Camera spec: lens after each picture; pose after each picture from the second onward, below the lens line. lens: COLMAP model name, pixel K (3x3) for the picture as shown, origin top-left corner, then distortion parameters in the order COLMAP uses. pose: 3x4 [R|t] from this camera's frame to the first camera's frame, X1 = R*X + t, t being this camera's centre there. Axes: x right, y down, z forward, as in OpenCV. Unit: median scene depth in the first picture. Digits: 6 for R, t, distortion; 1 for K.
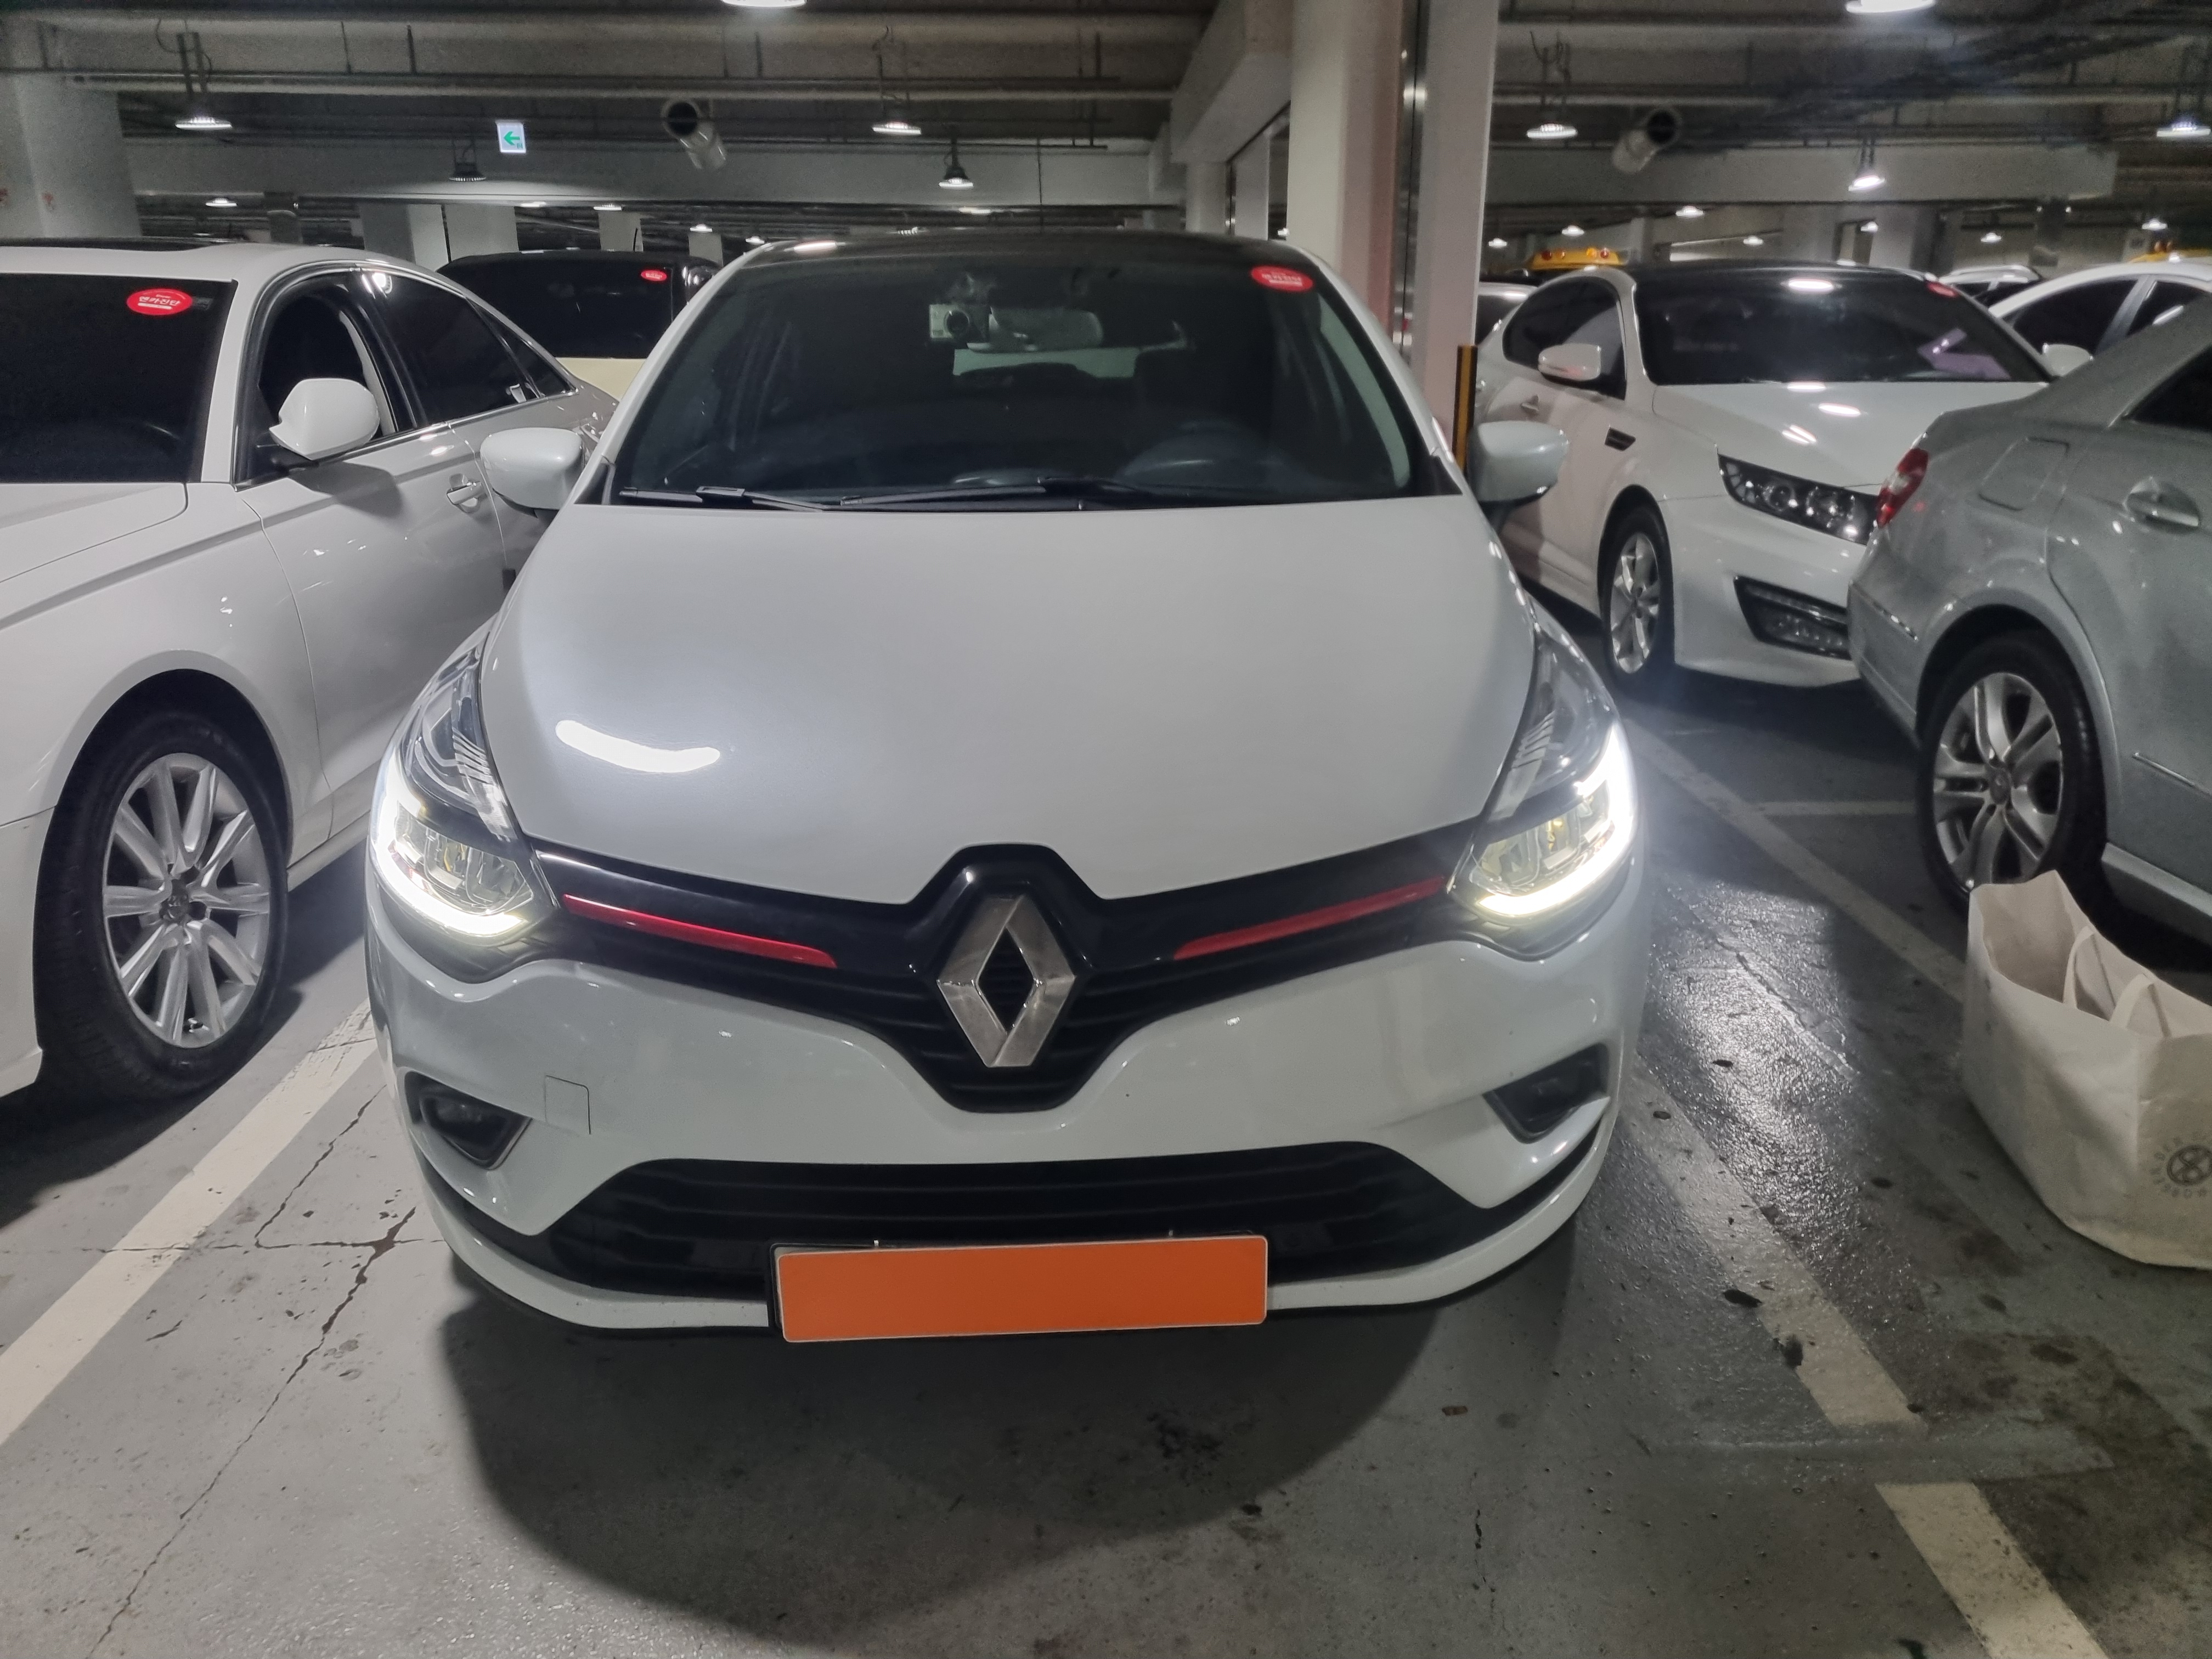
lens RADIAL K [[1663.3, 0, 1131.0], [0, 1663.3, 820.5], [0, 0, 1]] dist [0.024289, -0.008214]
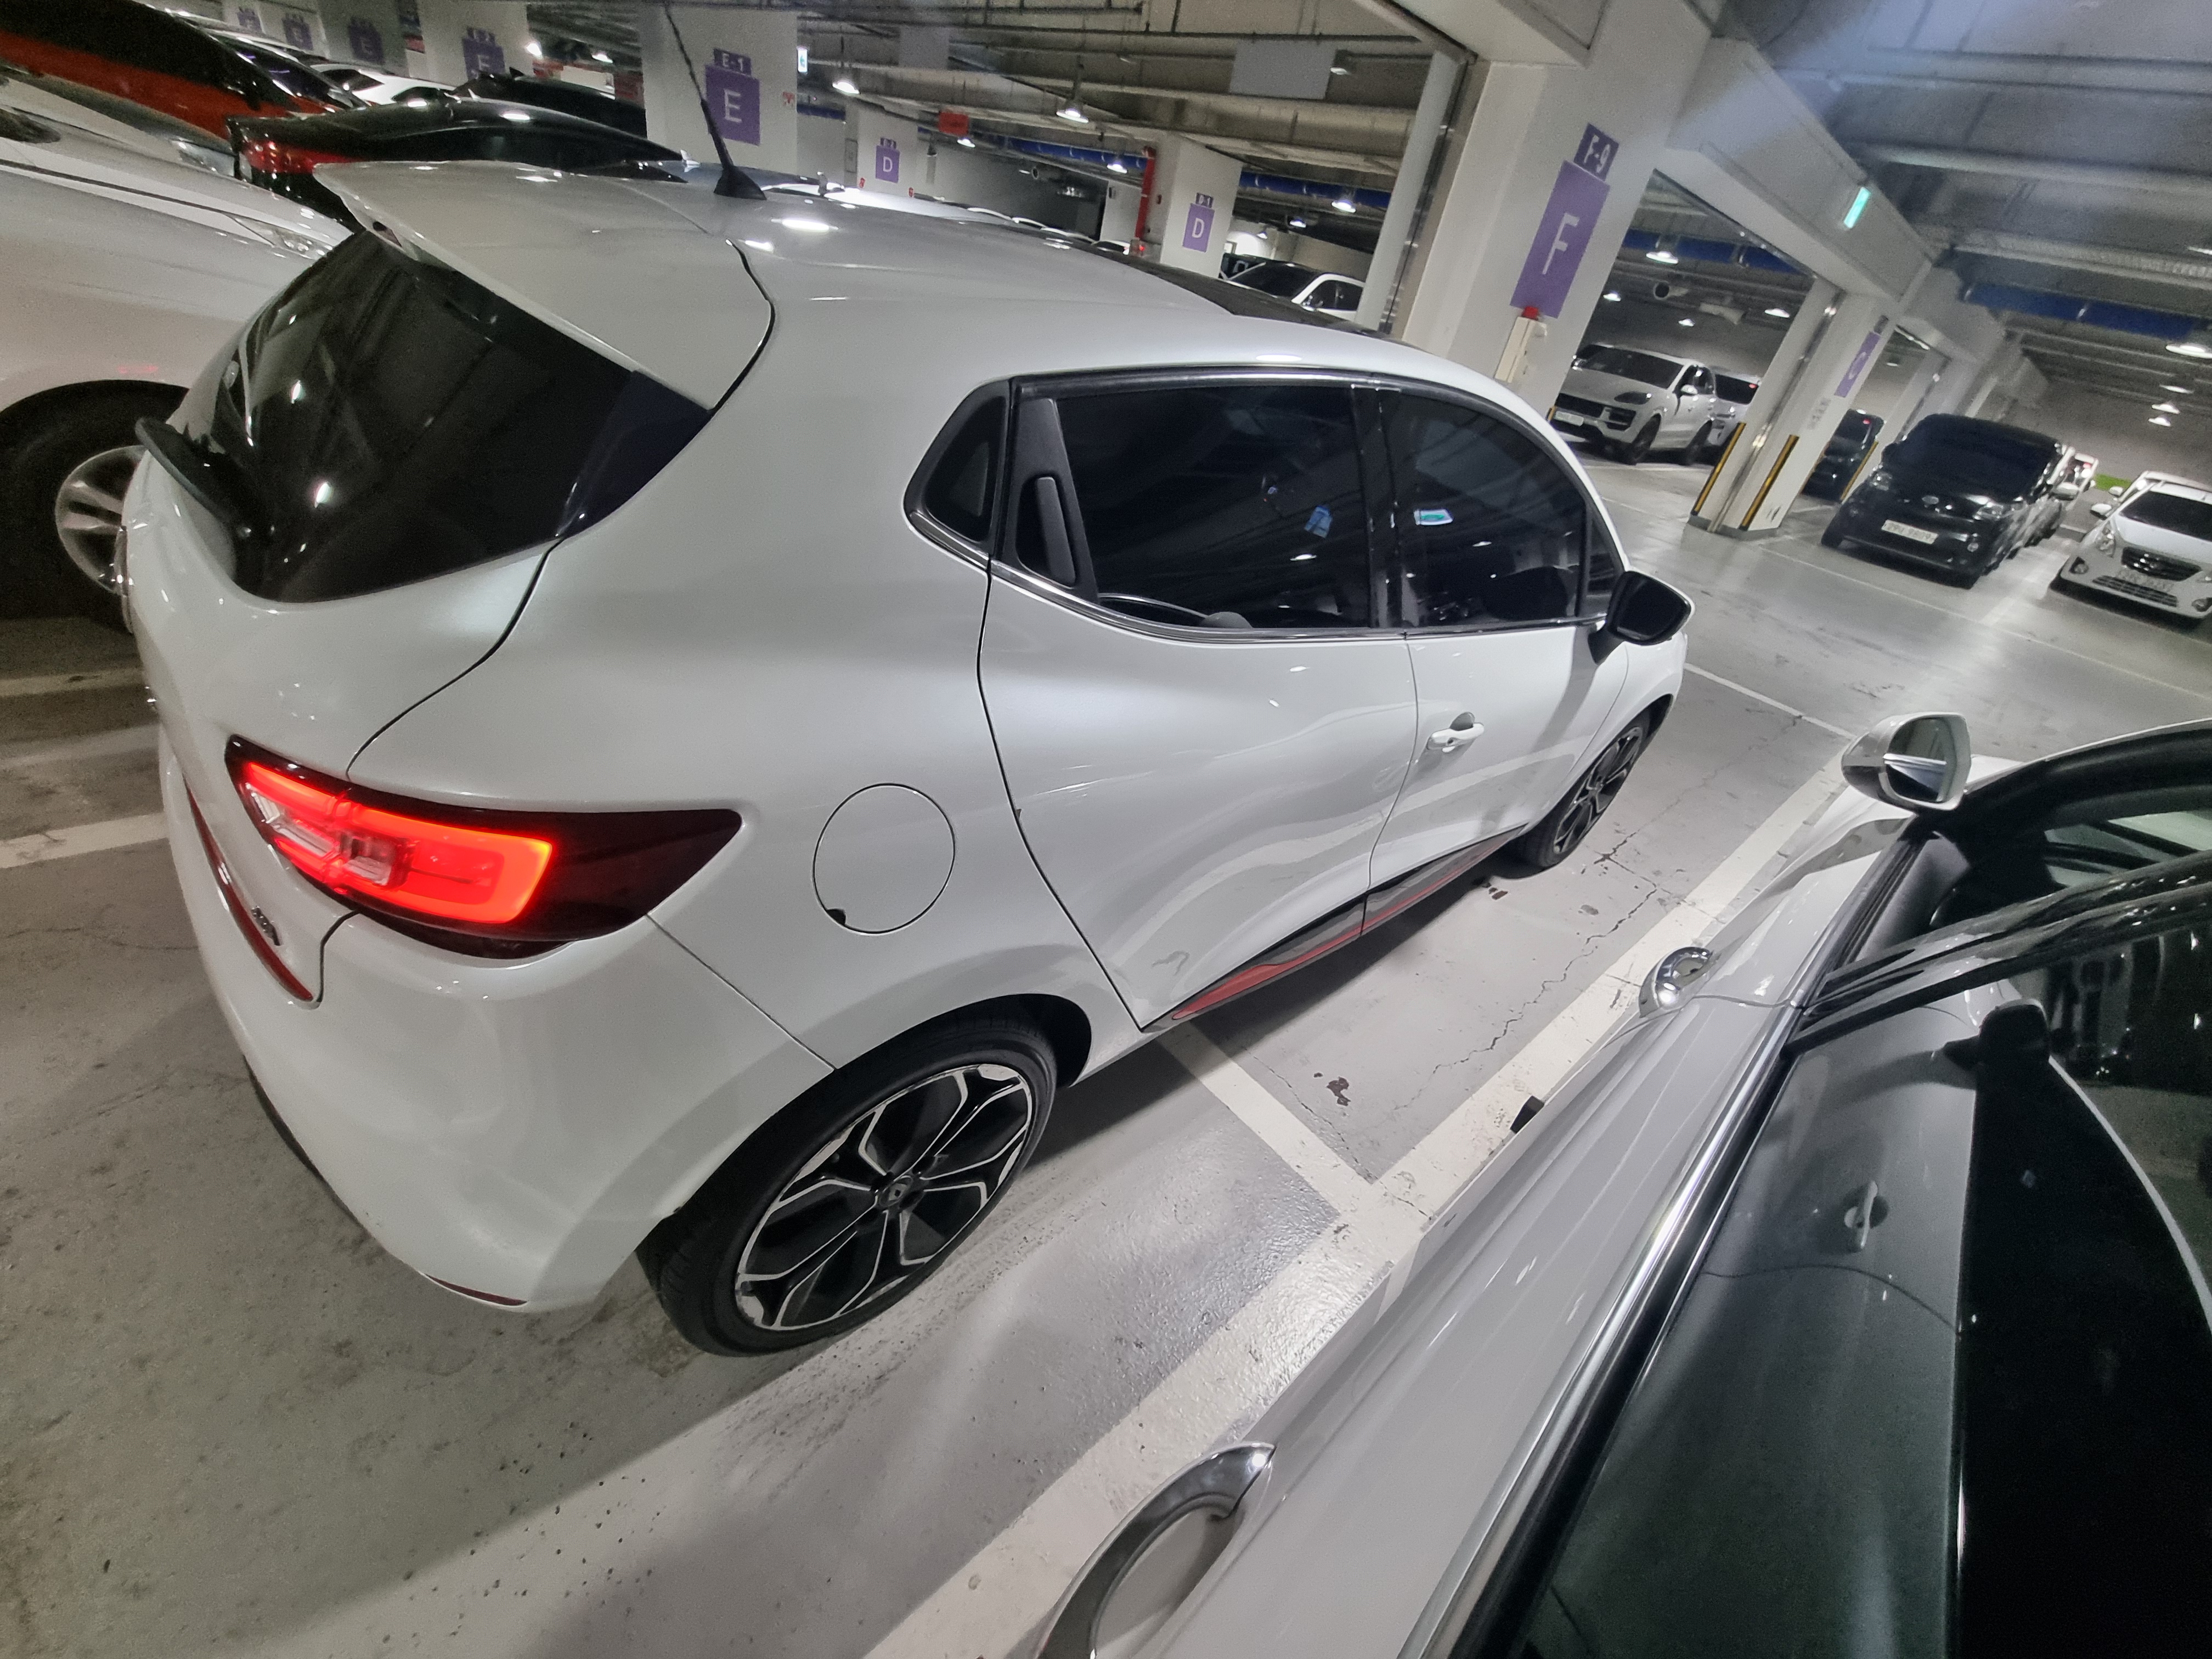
lens RADIAL K [[904.4, 0, 1106.0], [0, 904.4, 829.5], [0, 0, 1]] dist [0.001484, -0.003374]
pose [[-0.629519, -0.528295, 0.569746, -0.712213], [0.036494, 0.712364, 0.700861, -0.735381], [-0.776128, 0.461997, -0.429167, 2.104922]]
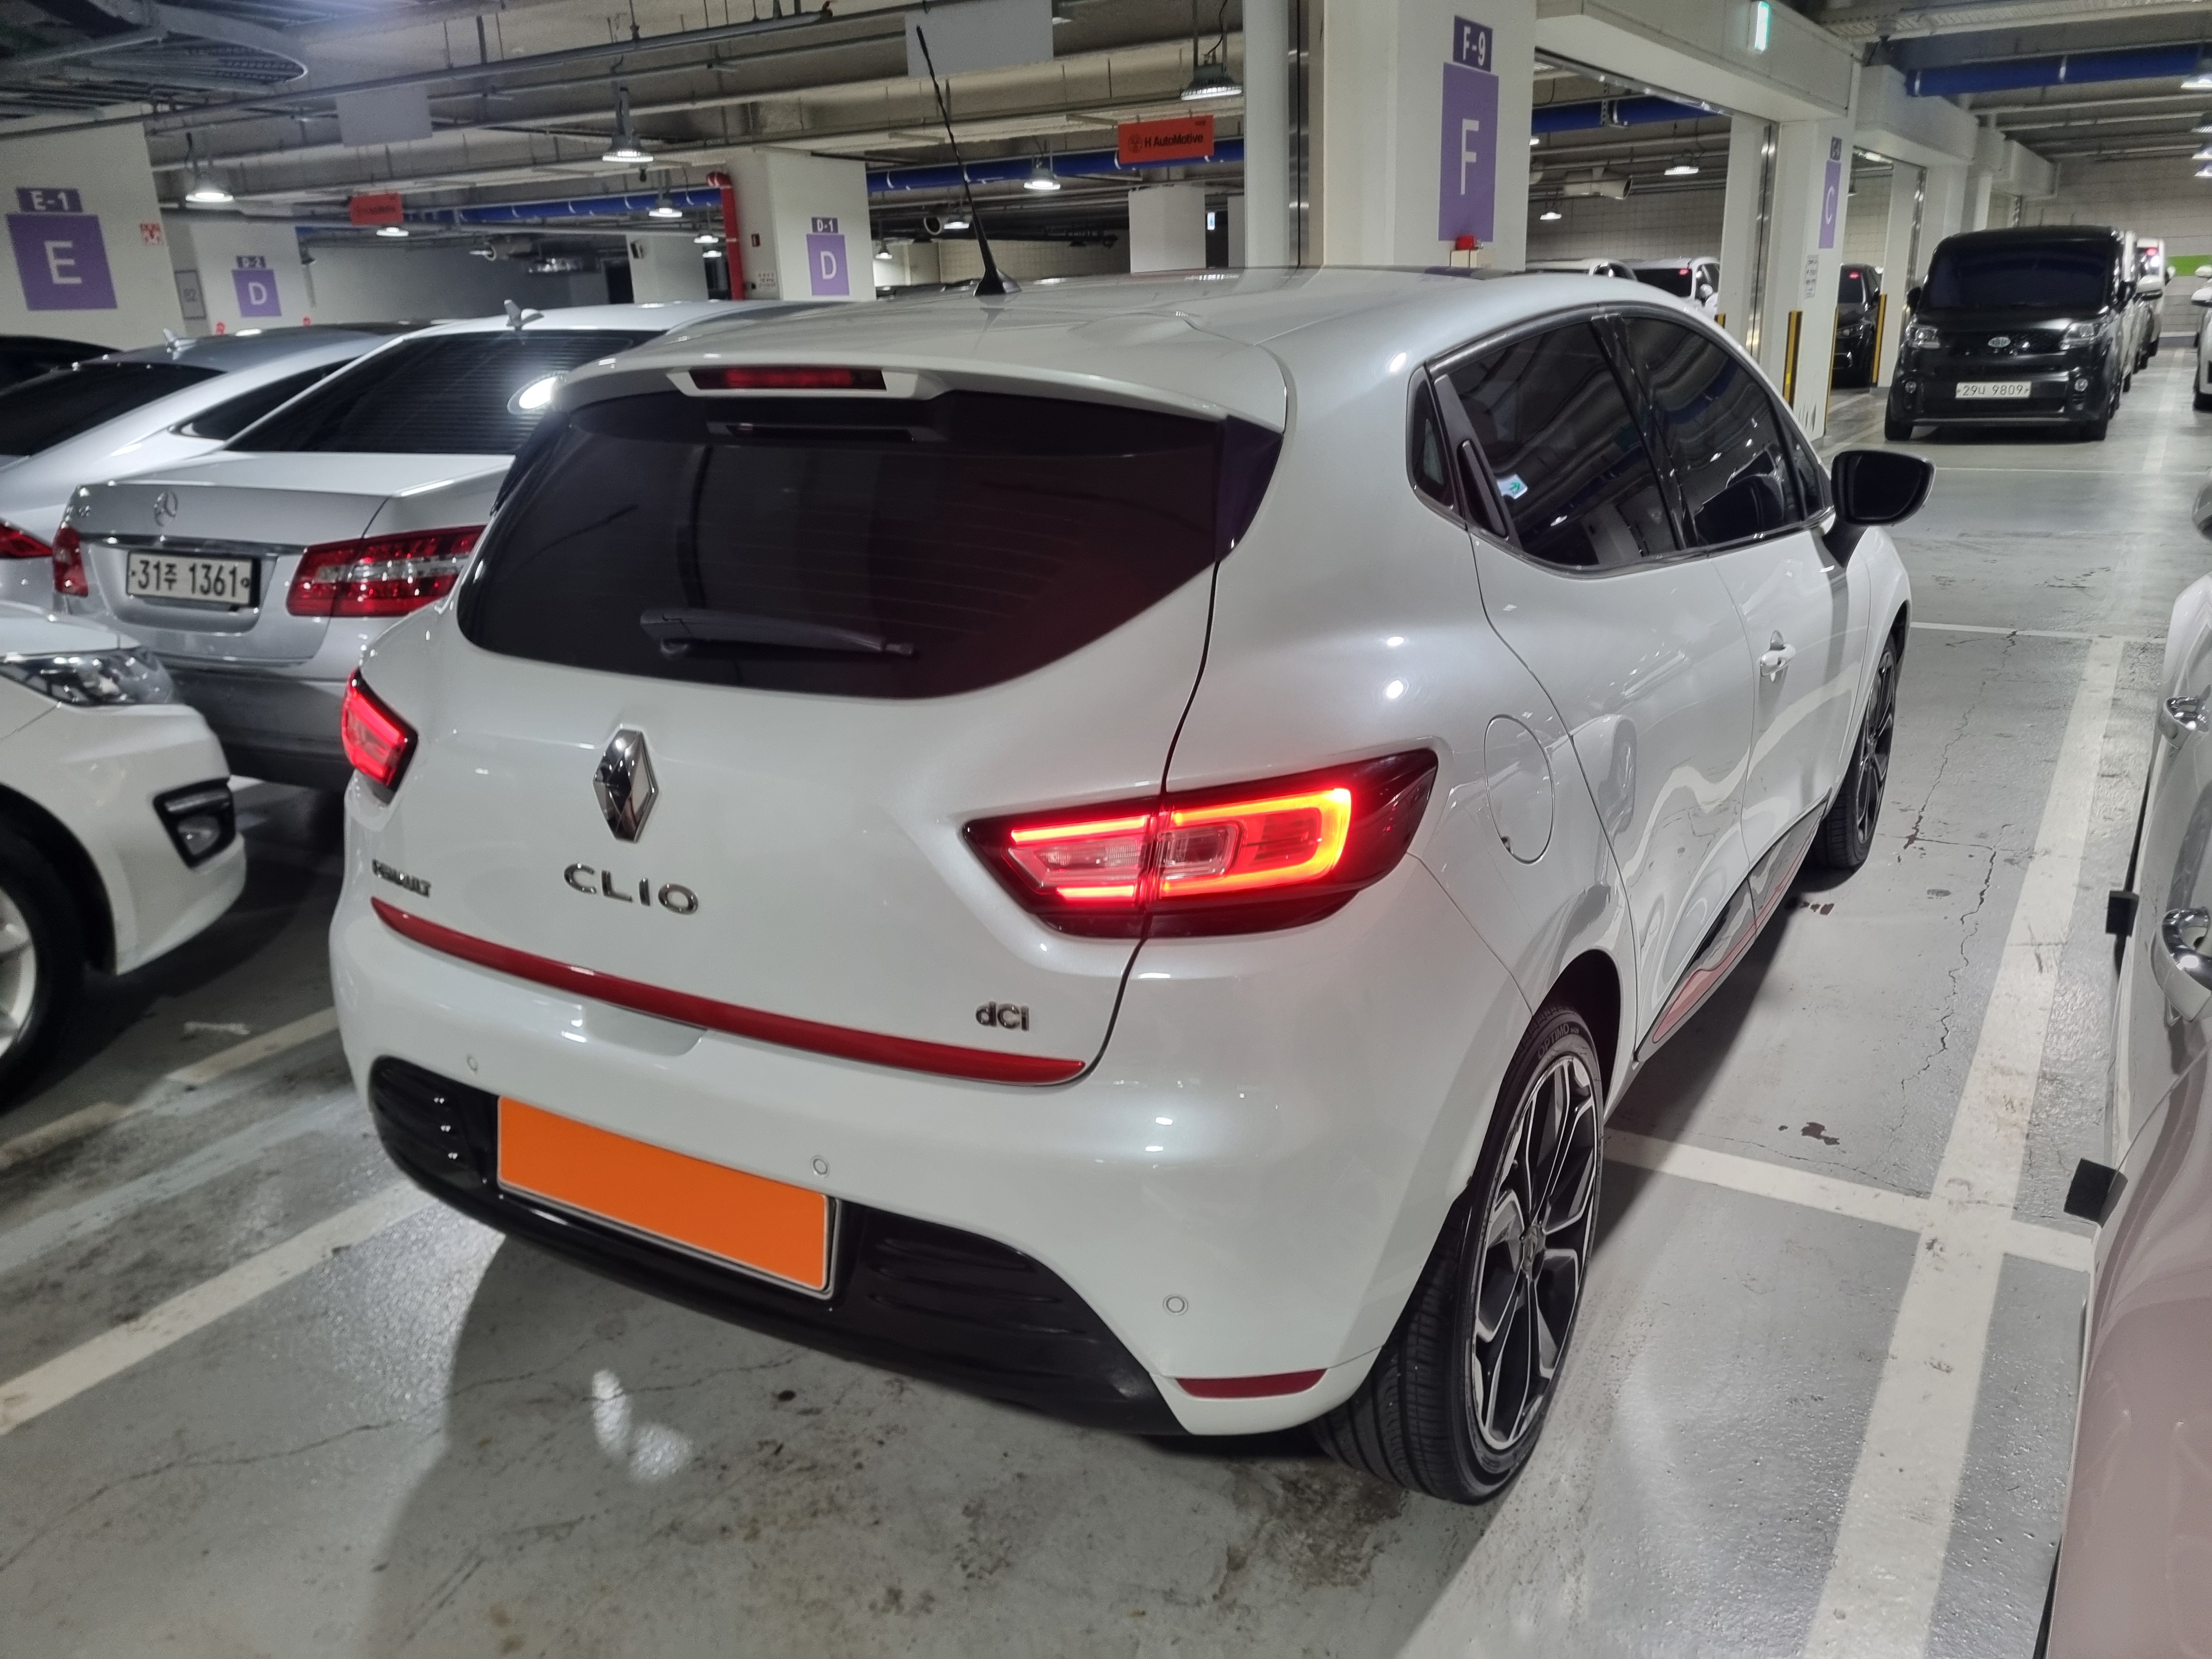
lens RADIAL K [[1669.7, 0, 1097.2], [0, 1669.7, 846.2], [0, 0, 1]] dist [0.060432, -0.053786]
pose [[-0.831363, -0.149811, 0.535157, -0.683565], [0.192259, 0.825982, 0.529897, -0.871126], [-0.521414, 0.543425, -0.657888, 2.637464]]
